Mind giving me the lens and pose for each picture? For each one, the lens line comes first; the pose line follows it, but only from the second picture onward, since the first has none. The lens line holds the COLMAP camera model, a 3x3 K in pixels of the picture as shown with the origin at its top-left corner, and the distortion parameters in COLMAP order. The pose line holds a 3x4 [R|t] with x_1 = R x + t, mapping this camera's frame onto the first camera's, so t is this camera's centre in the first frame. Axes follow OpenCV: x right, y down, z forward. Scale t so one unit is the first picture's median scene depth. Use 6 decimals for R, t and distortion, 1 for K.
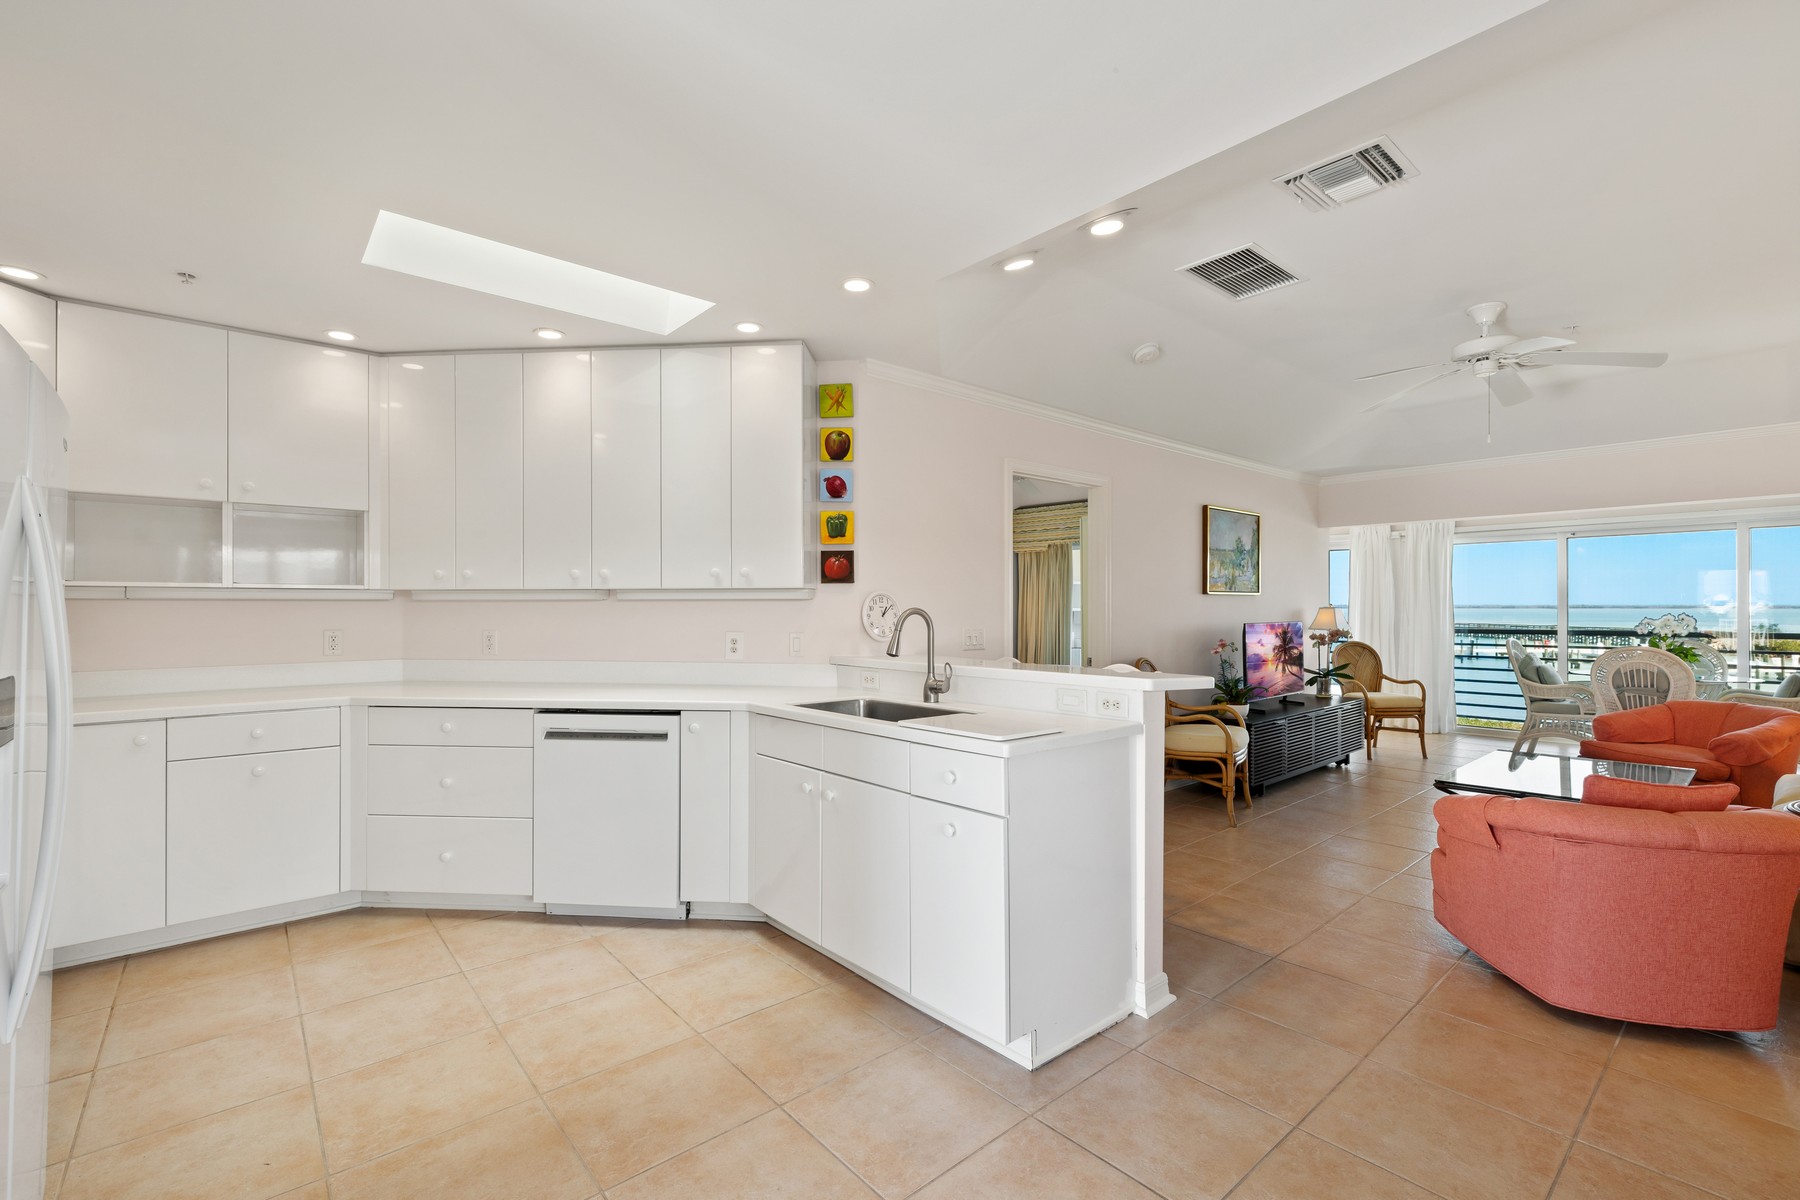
lens RADIAL K [[774.9, 0, 903.3], [0, 774.9, 598.0], [0, 0, 1]] dist [0.002832, -0.001781]
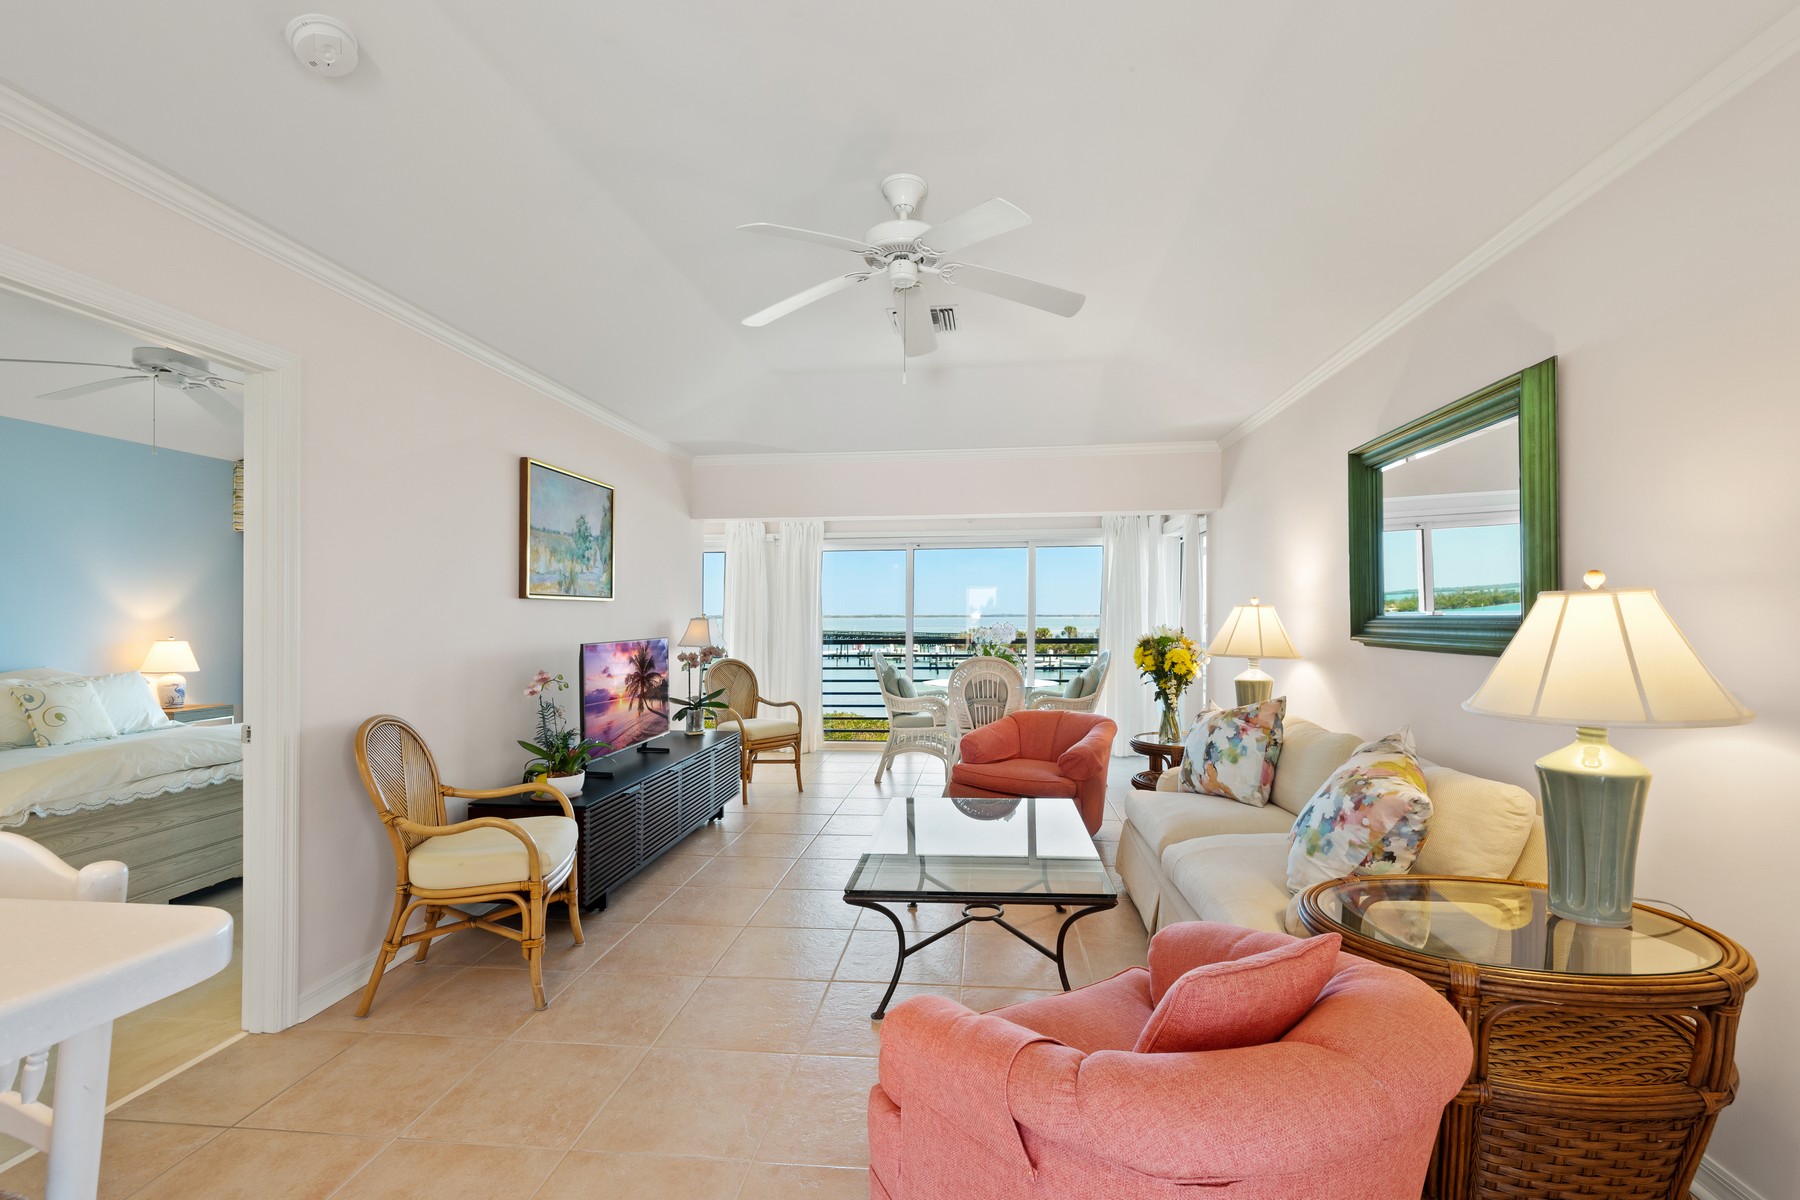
lens RADIAL K [[774.9, 0, 893.1], [0, 774.9, 600.6], [0, 0, 1]] dist [0.002832, -0.001781]
pose [[0.739190, 0.010566, 0.673414, 0.177036], [-0.003072, 0.999919, -0.012316, 0.003461], [-0.673490, 0.007036, 0.739163, 0.312219]]
